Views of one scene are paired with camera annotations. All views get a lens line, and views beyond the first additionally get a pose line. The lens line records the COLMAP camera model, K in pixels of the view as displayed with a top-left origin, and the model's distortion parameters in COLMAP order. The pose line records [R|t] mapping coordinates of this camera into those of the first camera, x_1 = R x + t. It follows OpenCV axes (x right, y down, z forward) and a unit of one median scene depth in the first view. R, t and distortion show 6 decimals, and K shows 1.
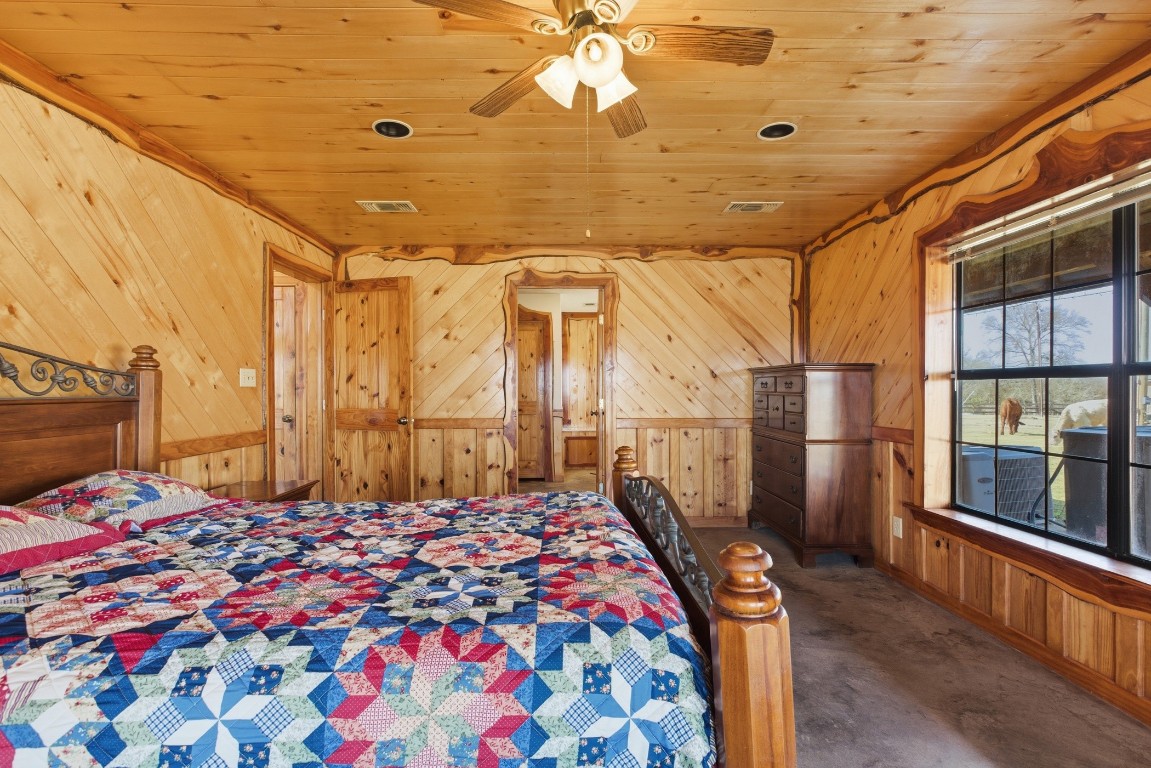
lens RADIAL K [[525.4, 0, 572.2], [0, 525.4, 390.8], [0, 0, 1]] dist [-0.013030, 0.003138]
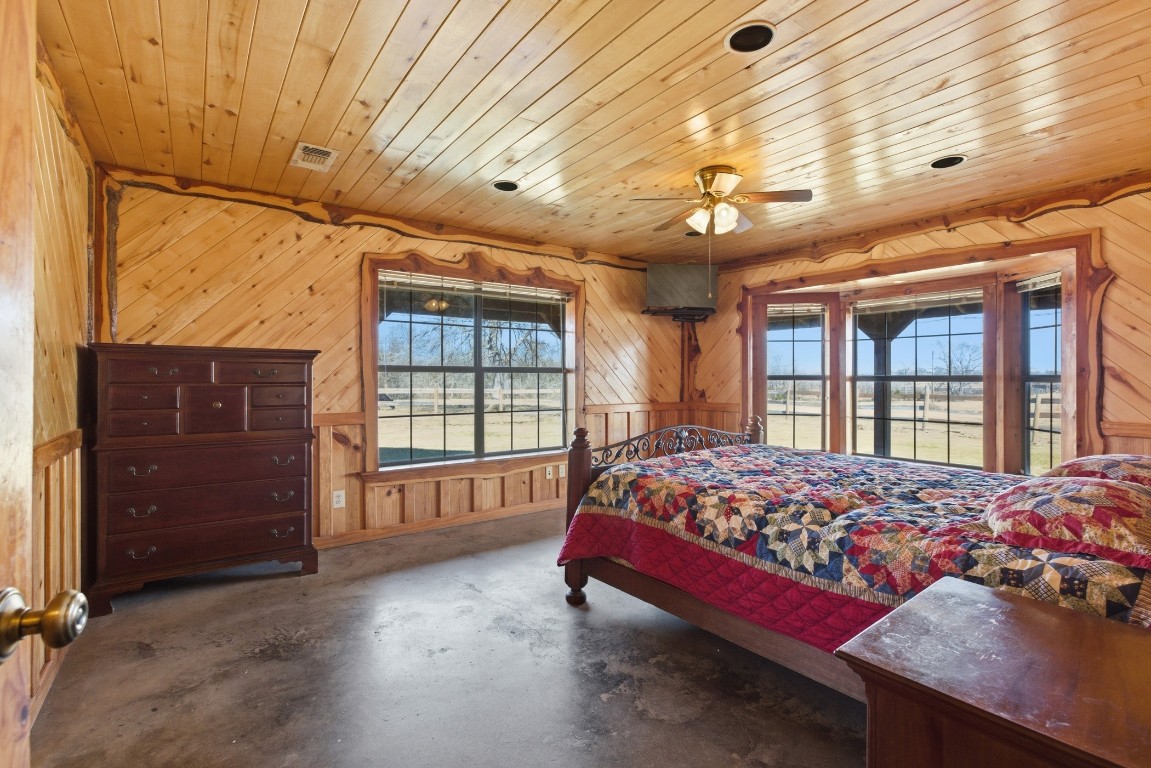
lens RADIAL K [[525.4, 0, 572.3], [0, 525.4, 382.6], [0, 0, 1]] dist [-0.013030, 0.003138]
pose [[-0.568164, -0.003397, 0.822908, -0.625592], [0.002271, 0.999981, 0.005696, -0.000362], [-0.822912, 0.005105, -0.568146, 1.256515]]
